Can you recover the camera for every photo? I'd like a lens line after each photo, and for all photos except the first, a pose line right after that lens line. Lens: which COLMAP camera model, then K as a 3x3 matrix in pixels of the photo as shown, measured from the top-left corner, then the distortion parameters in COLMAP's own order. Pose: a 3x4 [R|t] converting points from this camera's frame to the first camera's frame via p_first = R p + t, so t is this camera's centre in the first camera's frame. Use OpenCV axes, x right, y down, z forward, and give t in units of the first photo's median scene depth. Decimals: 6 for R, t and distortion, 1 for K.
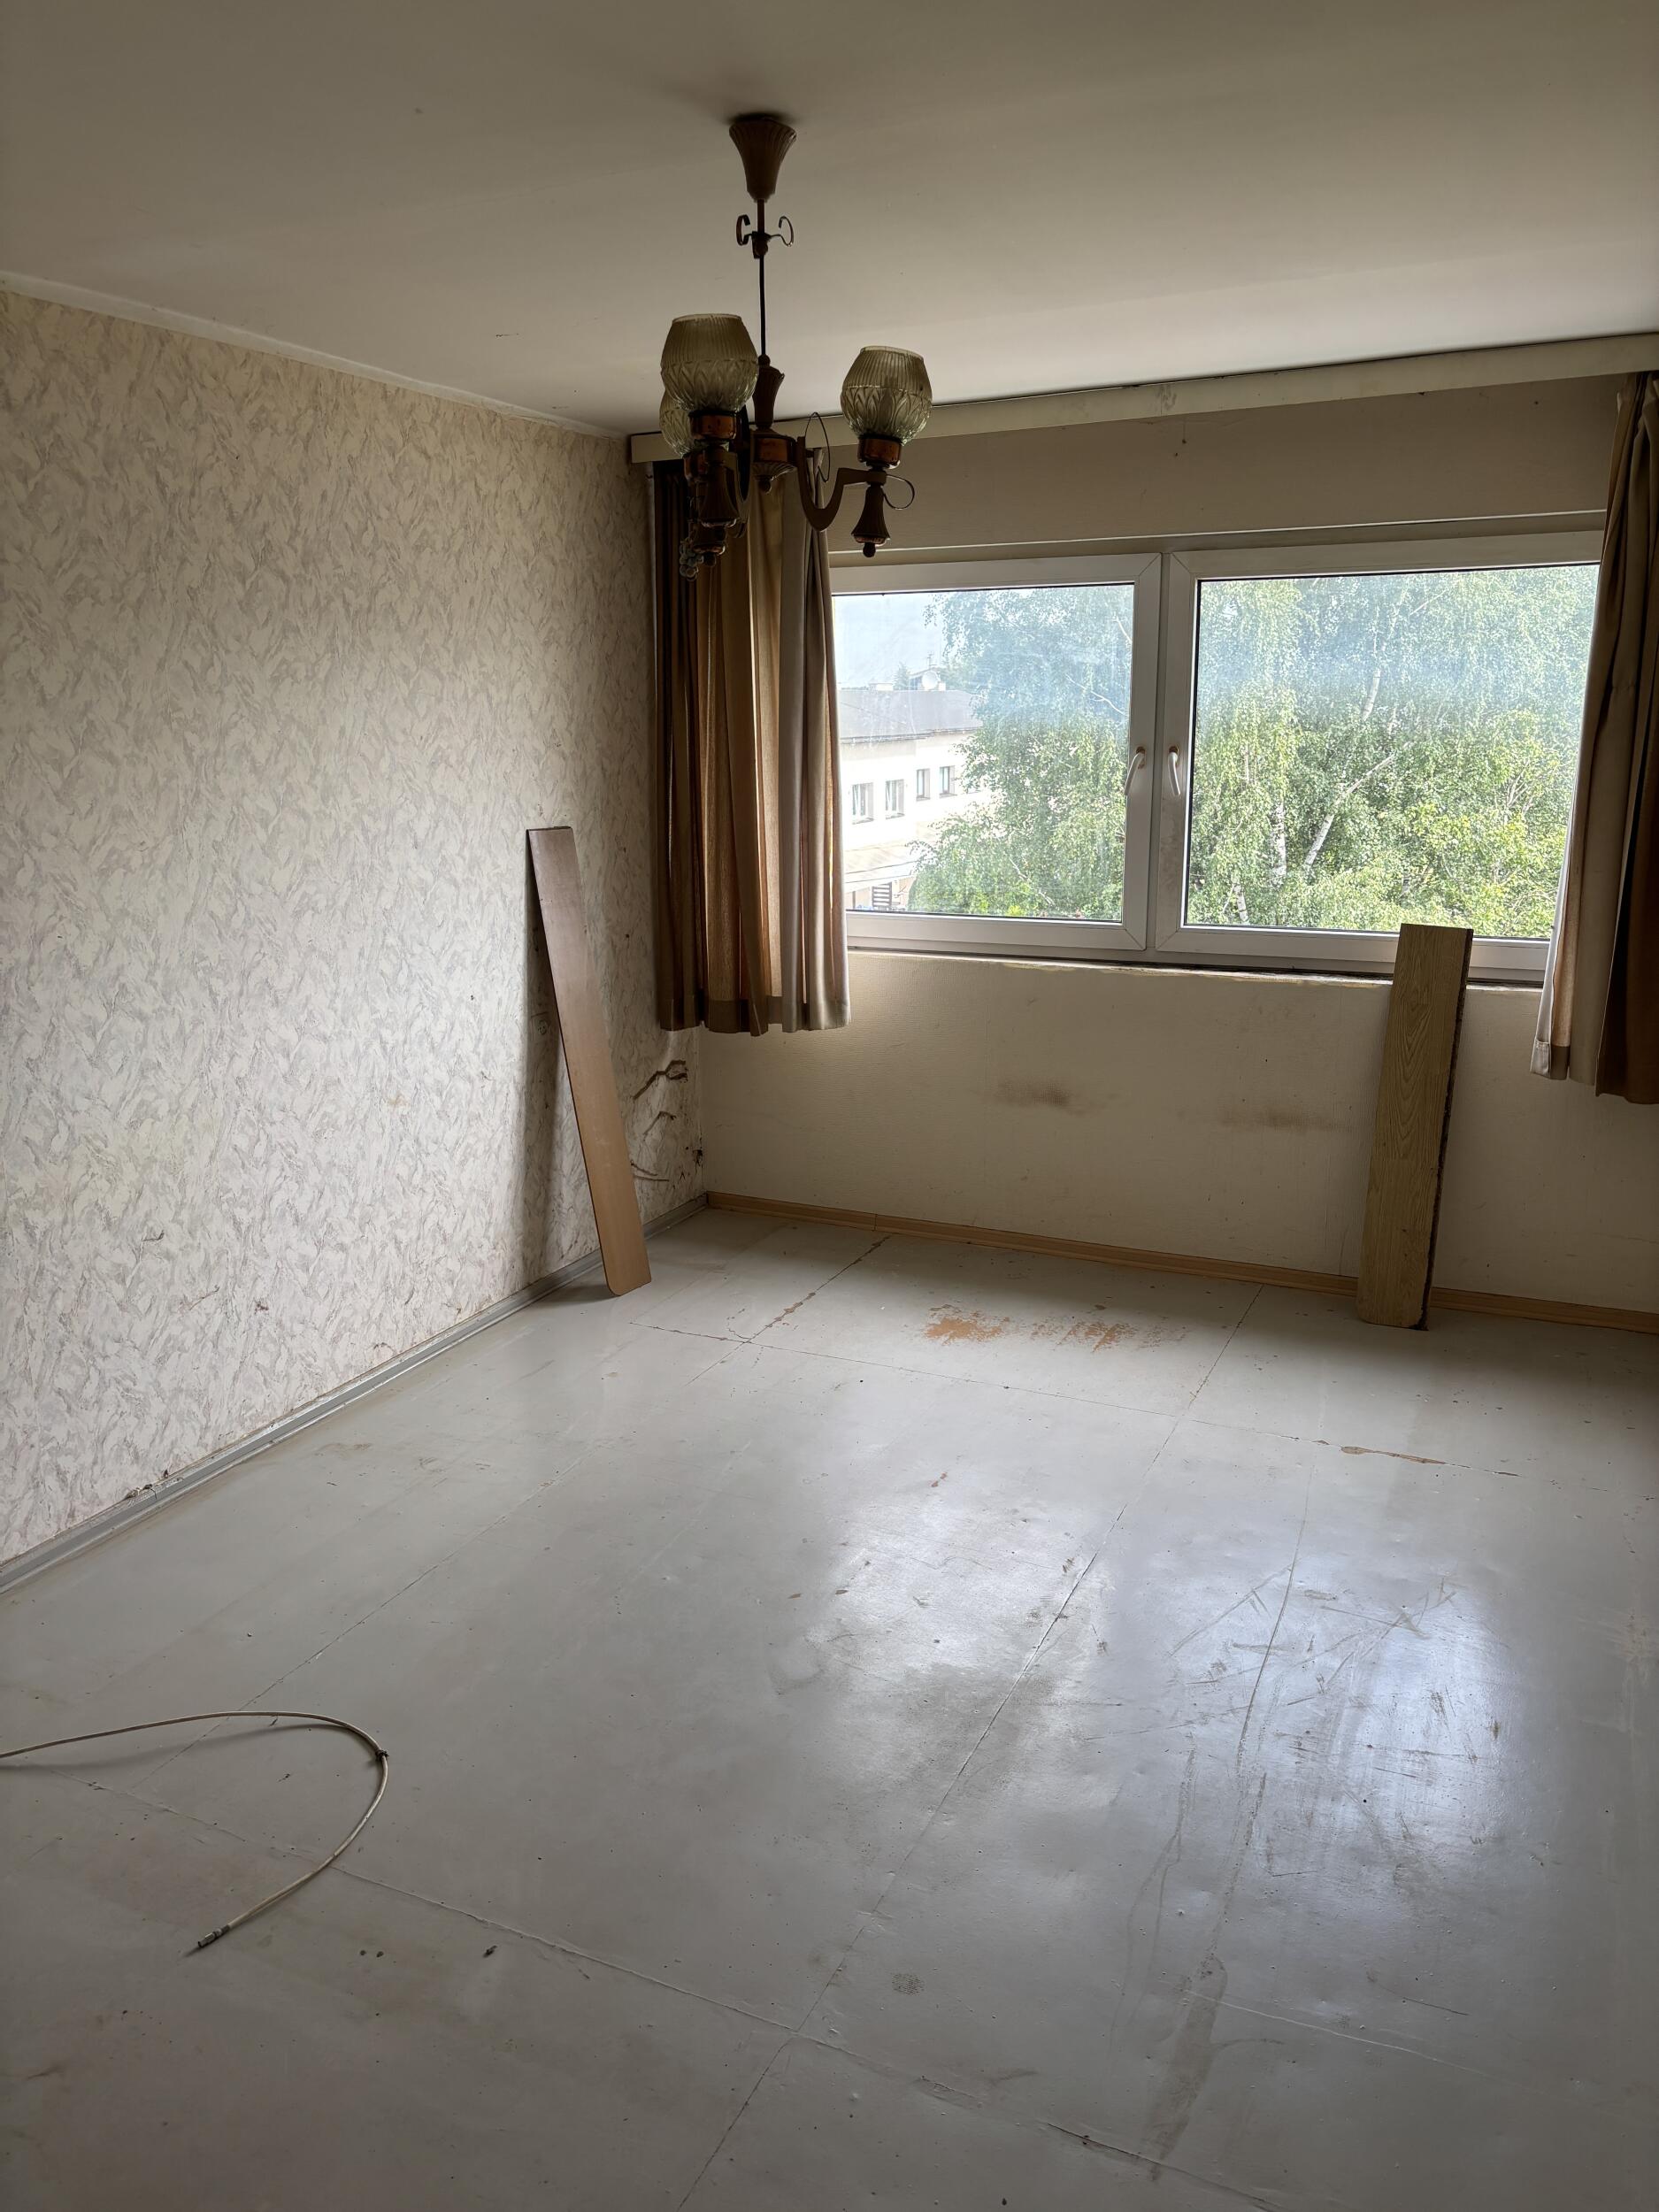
lens RADIAL K [[1715.6, 0, 850.0], [0, 1715.6, 1120.5], [0, 0, 1]] dist [0.064281, -0.152611]
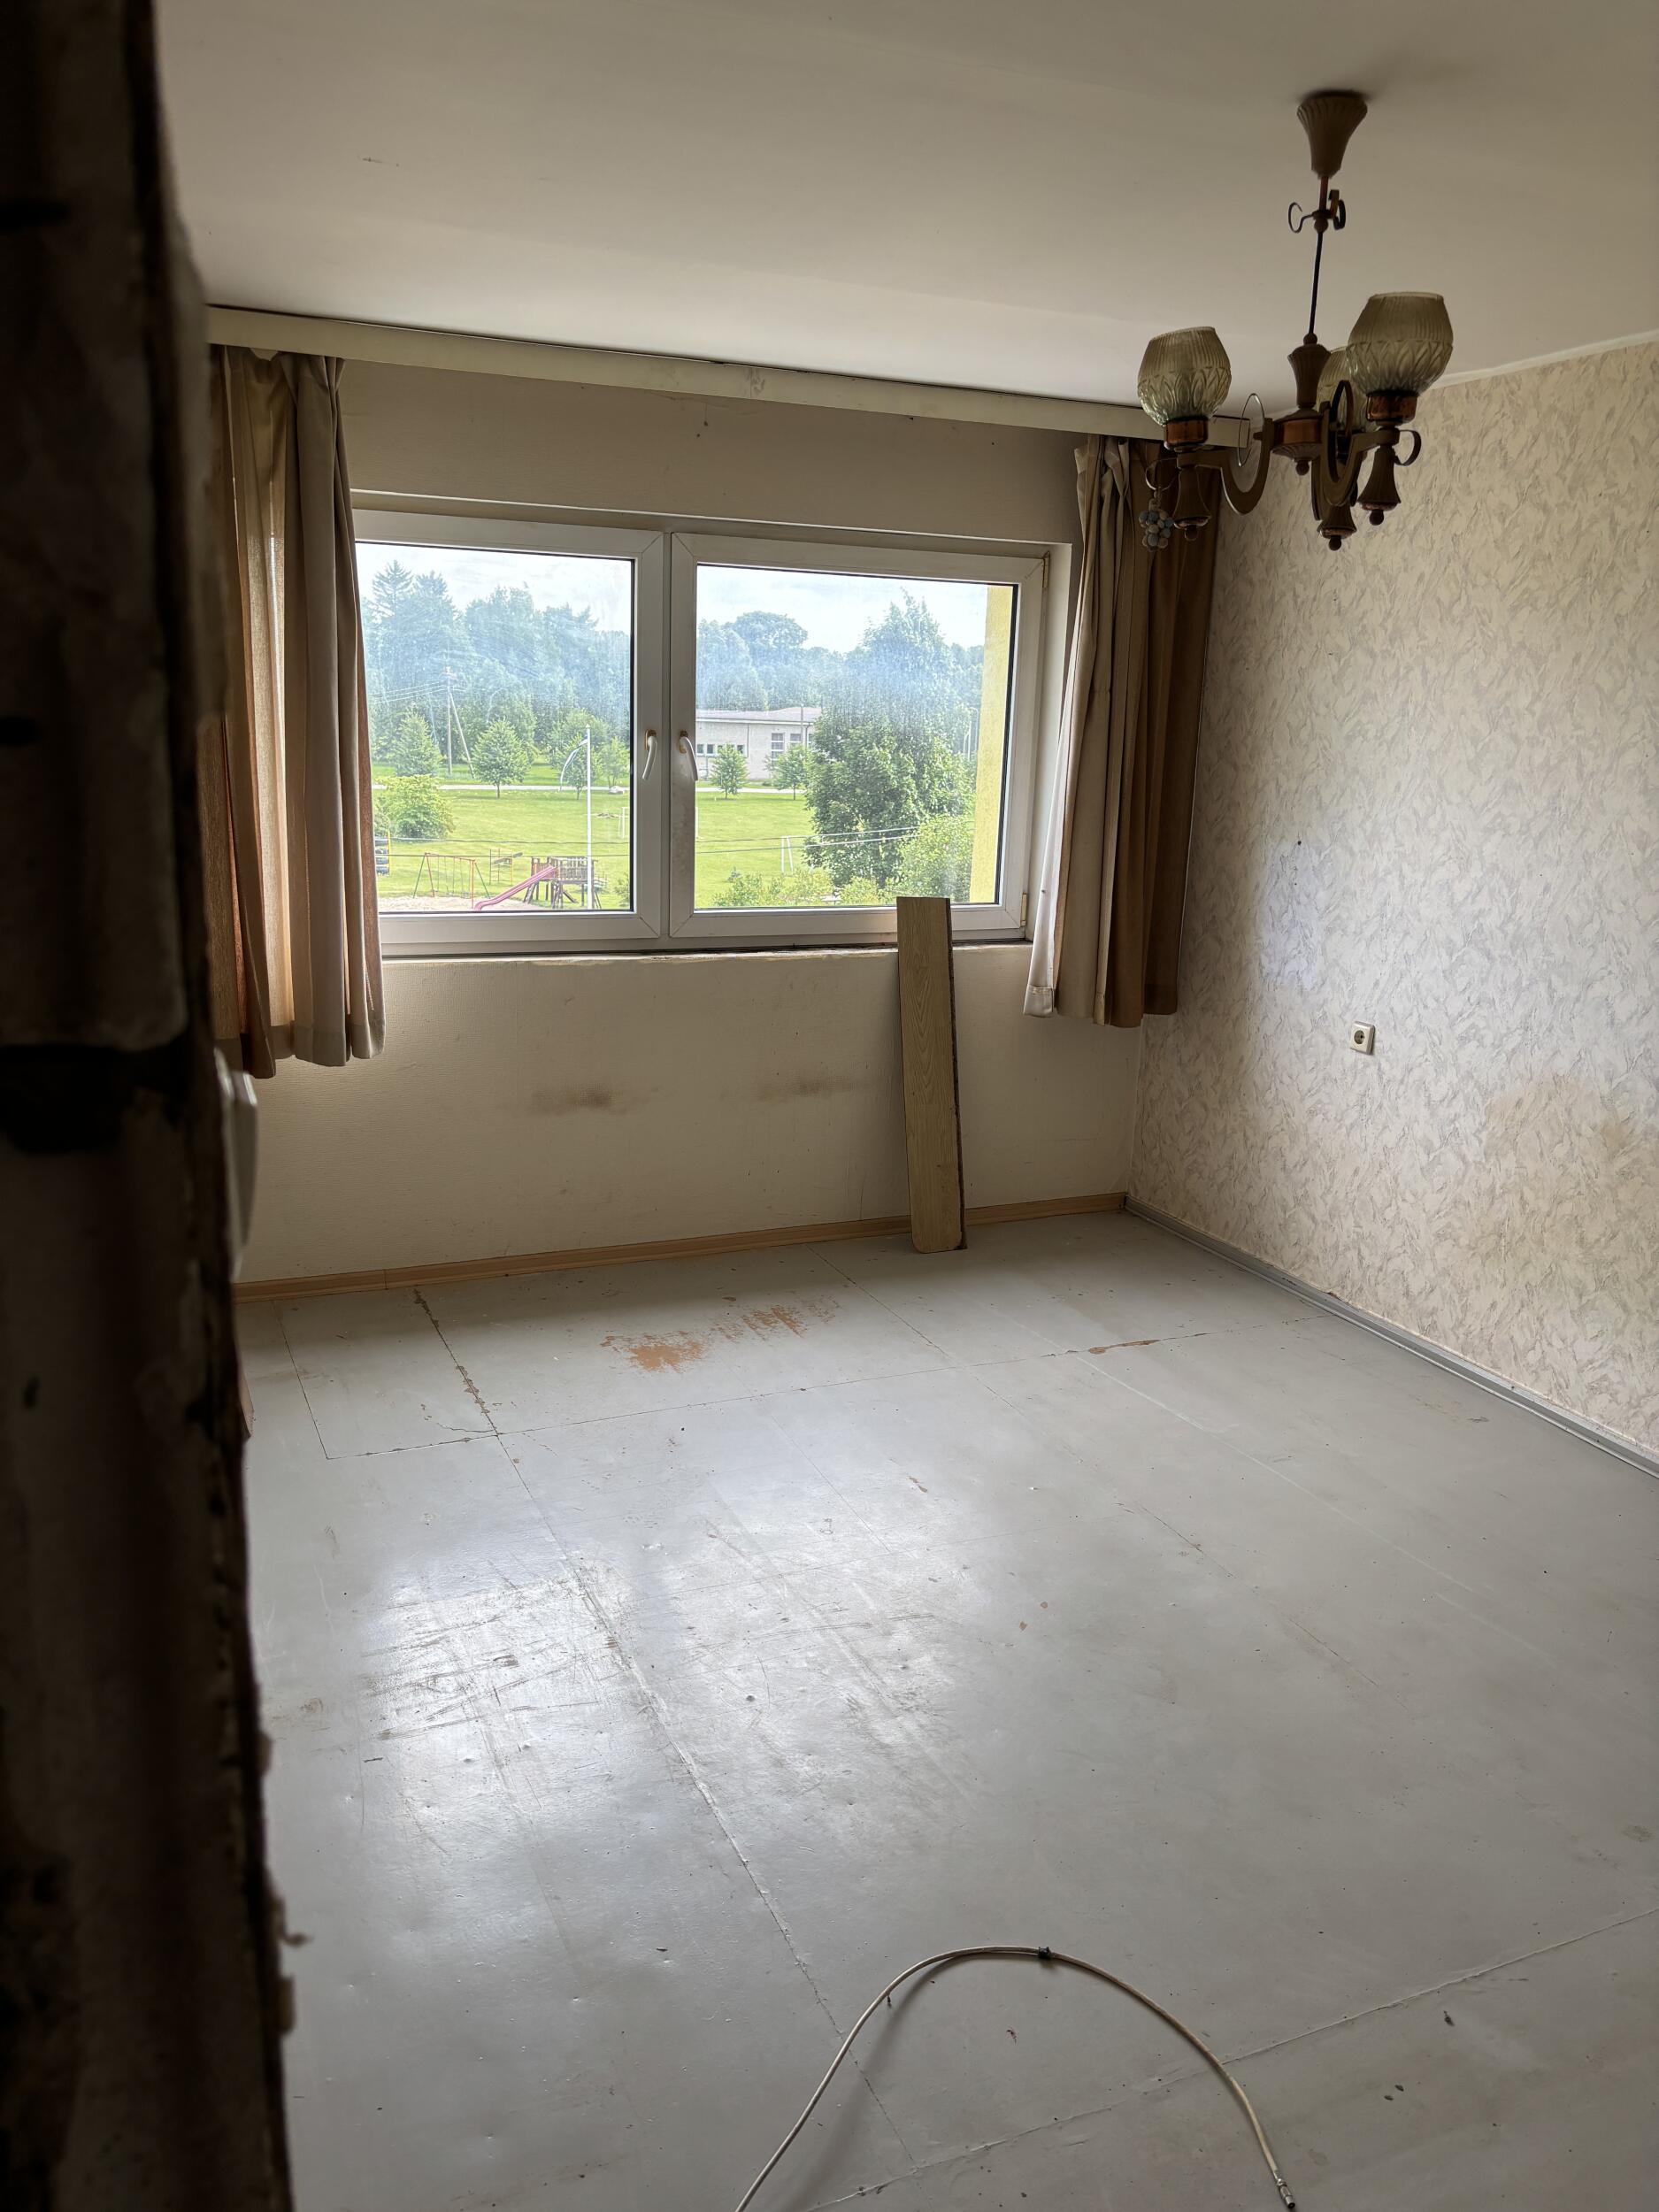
lens RADIAL K [[1696.9, 0, 835.0], [0, 1696.9, 1114.2], [0, 0, 1]] dist [0.048748, -0.064348]
pose [[0.636794, -0.149090, 0.756482, -0.552707], [0.140025, 0.987174, 0.076685, -0.064712], [-0.758212, 0.057094, 0.649503, 0.323300]]
